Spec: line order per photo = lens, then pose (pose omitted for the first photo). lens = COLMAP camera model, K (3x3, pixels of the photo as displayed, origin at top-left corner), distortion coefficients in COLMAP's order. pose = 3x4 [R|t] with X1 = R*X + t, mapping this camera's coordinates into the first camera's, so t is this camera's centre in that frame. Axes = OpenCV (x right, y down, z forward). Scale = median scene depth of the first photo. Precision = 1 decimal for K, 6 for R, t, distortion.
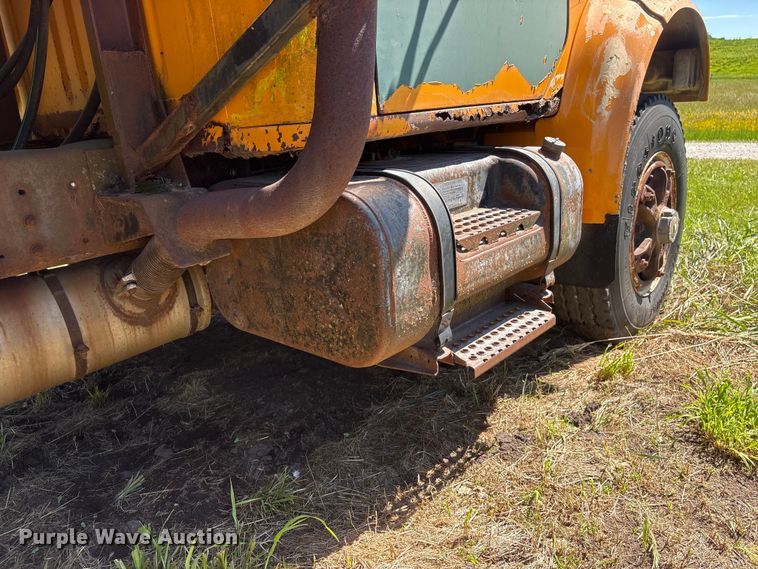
lens RADIAL K [[572.3, 0, 380.4], [0, 572.3, 287.9], [0, 0, 1]] dist [0.060953, -0.067257]
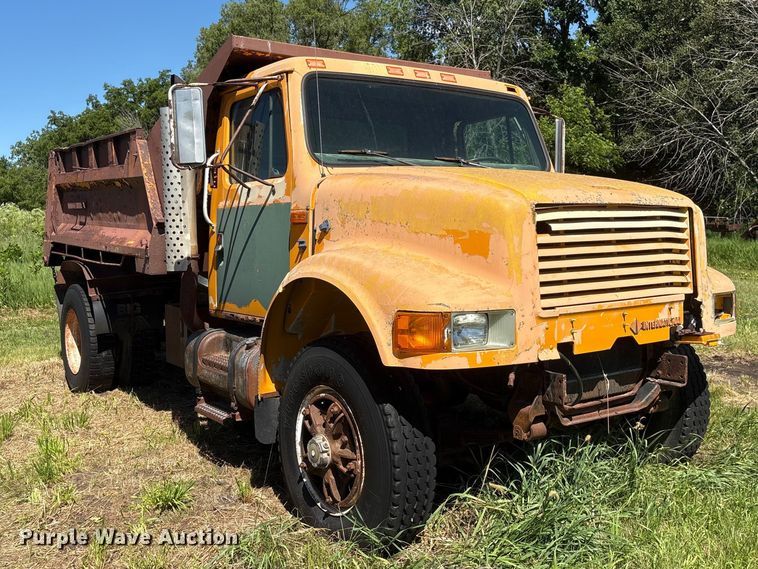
lens RADIAL K [[787.6, 0, 368.7], [0, 787.6, 275.5], [0, 0, 1]] dist [0.068702, 0.000000]
pose [[-0.248134, 0.127040, -0.960359, 2.705920], [-0.259479, 0.946422, 0.192239, -1.068500], [0.933327, 0.296894, -0.201876, 1.837299]]
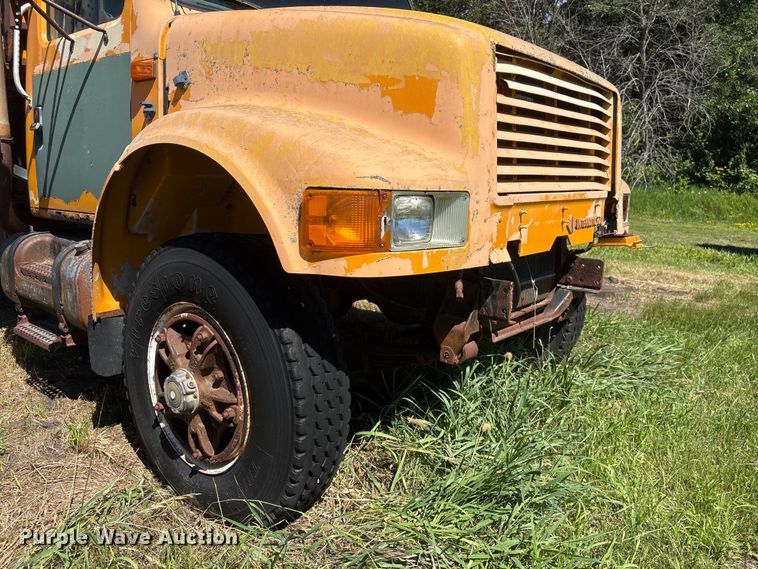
lens RADIAL K [[574.4, 0, 377.0], [0, 574.4, 285.1], [0, 0, 1]] dist [0.052598, -0.059270]
pose [[0.017510, 0.249556, -0.968202, 1.772507], [-0.321161, 0.918439, 0.230921, -0.740037], [0.946863, 0.306905, 0.096229, 1.605472]]
